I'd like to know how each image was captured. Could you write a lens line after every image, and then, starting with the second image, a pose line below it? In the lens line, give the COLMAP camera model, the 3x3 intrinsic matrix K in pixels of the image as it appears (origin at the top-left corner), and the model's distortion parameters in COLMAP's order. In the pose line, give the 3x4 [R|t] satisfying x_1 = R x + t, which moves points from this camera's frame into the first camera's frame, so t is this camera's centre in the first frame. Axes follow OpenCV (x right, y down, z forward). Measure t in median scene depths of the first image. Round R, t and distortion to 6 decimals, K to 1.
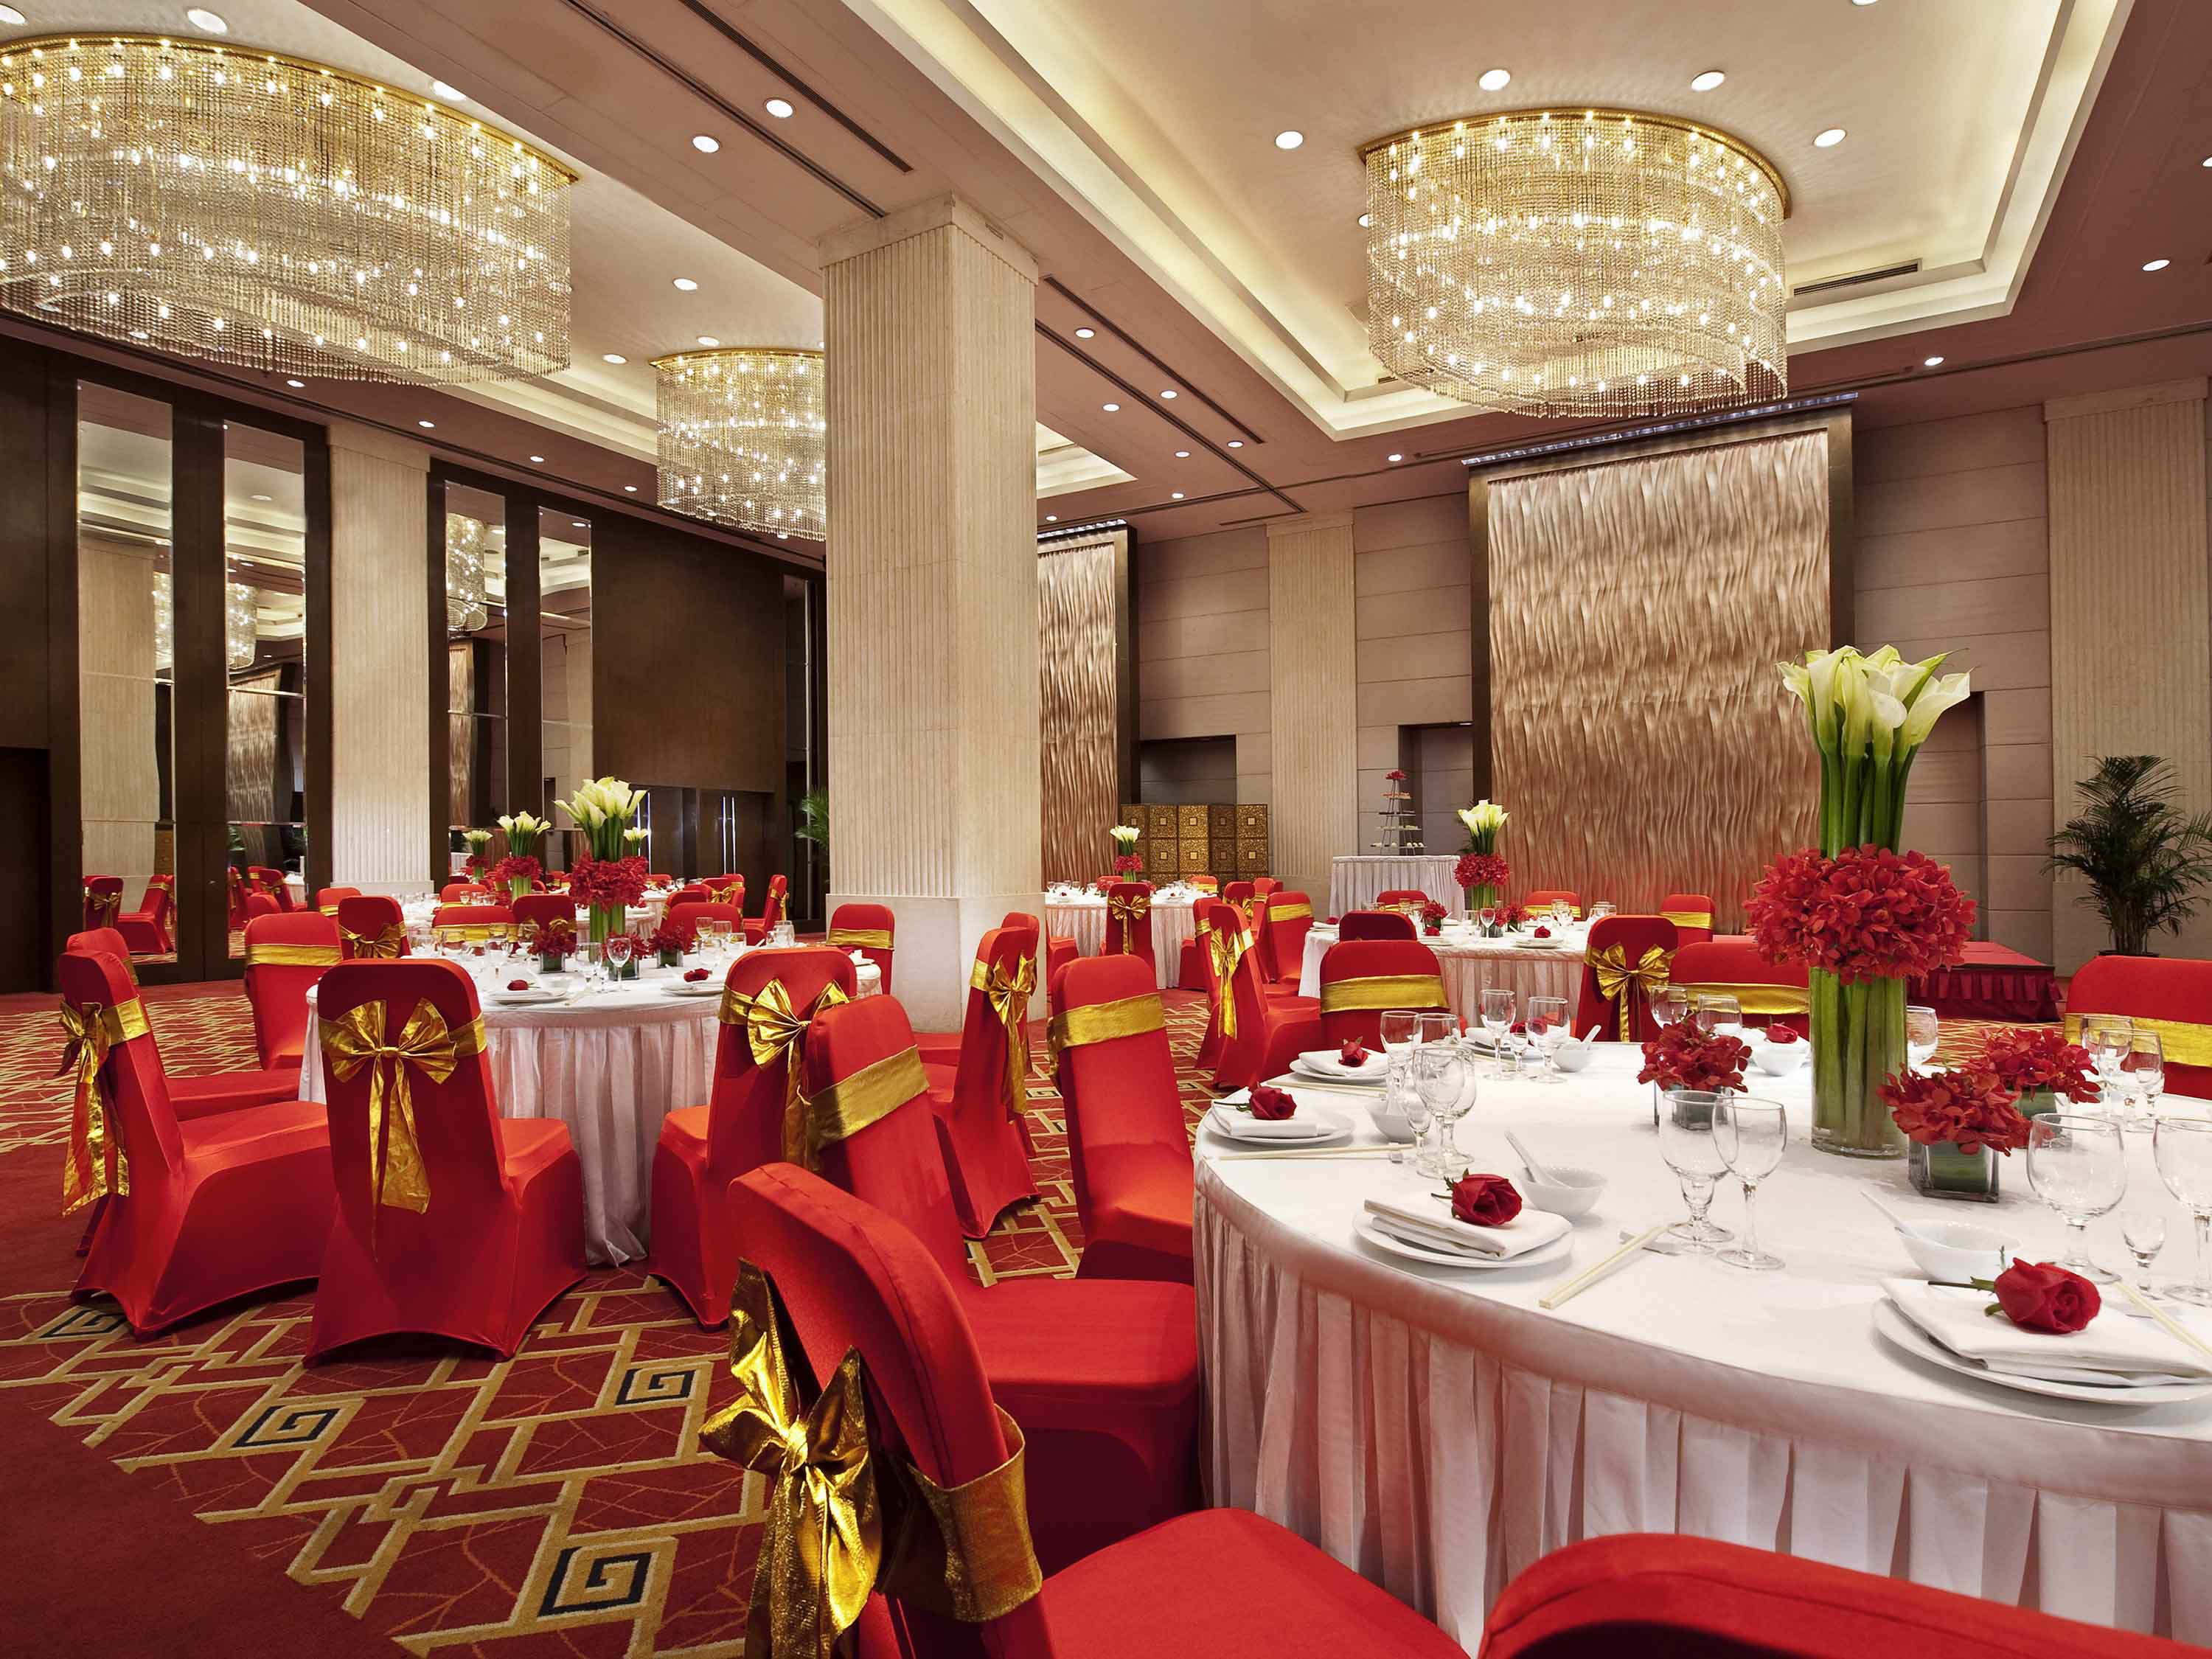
lens RADIAL K [[1172.1, 0, 1102.8], [0, 1172.1, 879.7], [0, 0, 1]] dist [-0.004607, -0.003028]
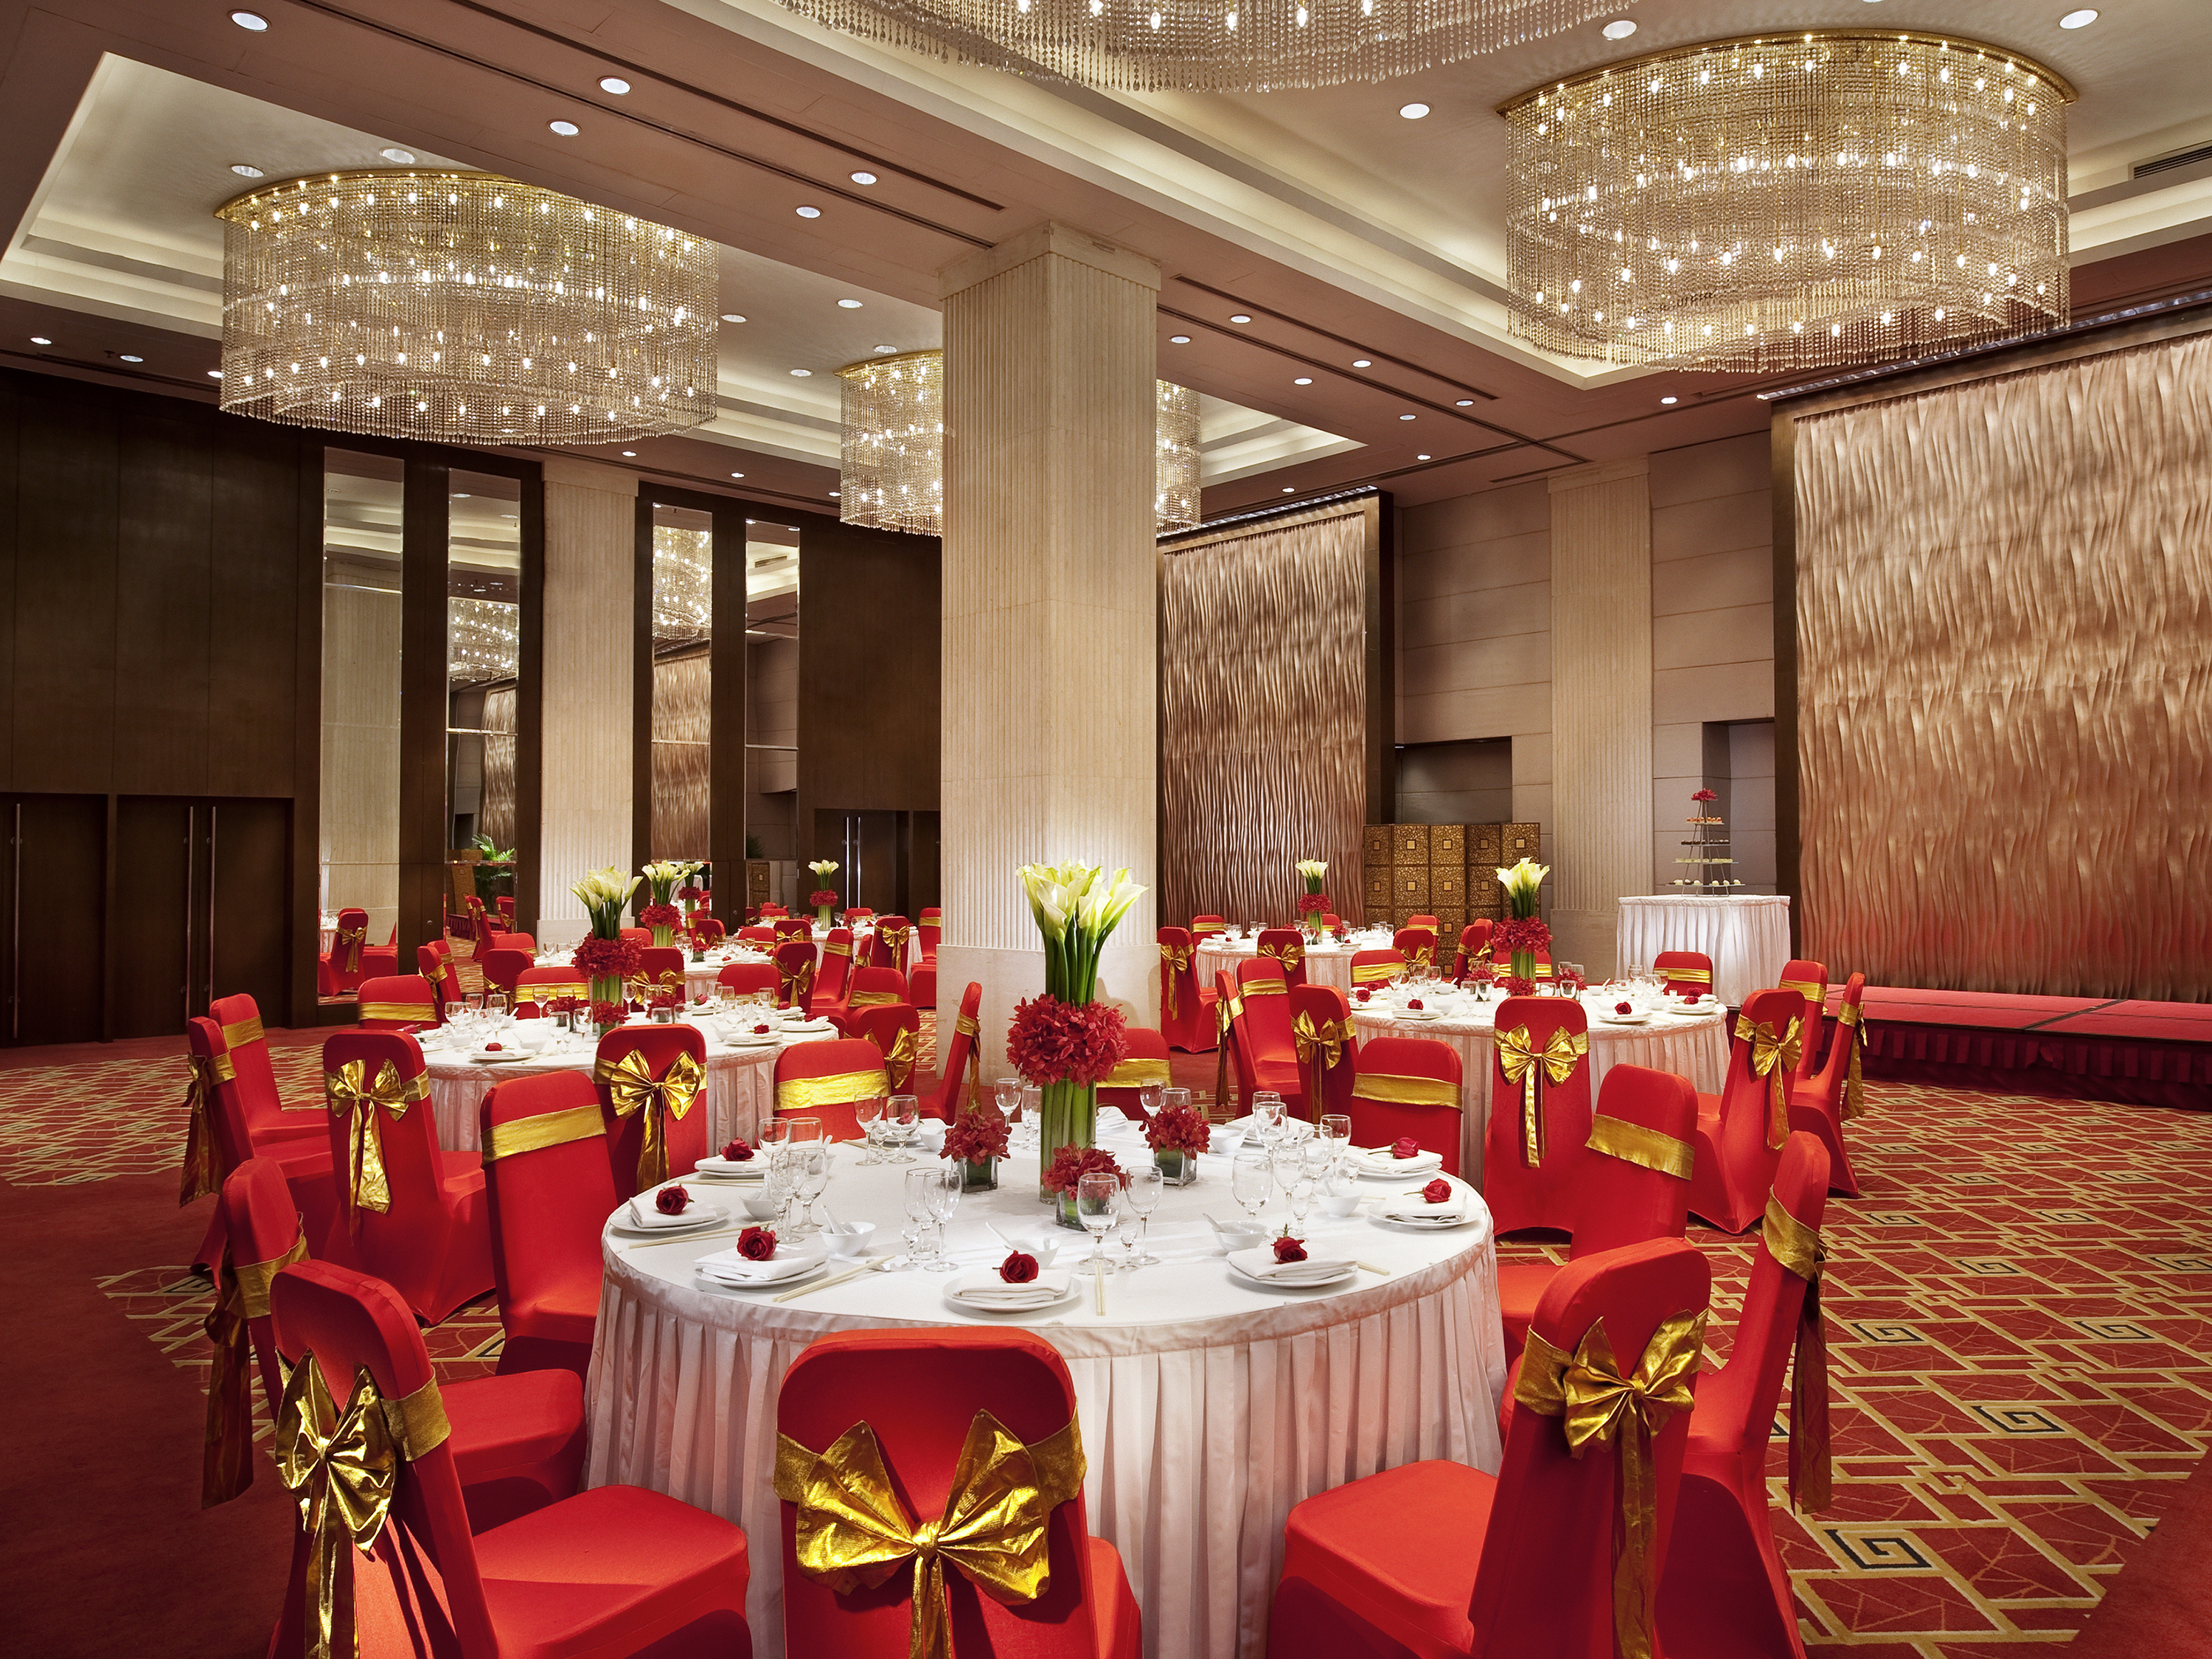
lens RADIAL K [[1502.0, 0, 1106.0], [0, 1502.0, 829.5], [0, 0, 1]] dist [0.000784, 0.000480]
pose [[0.963274, -0.014660, -0.268120, 0.161819], [0.003513, 0.999111, -0.042005, -0.020642], [0.268497, 0.039520, 0.962469, -0.111196]]
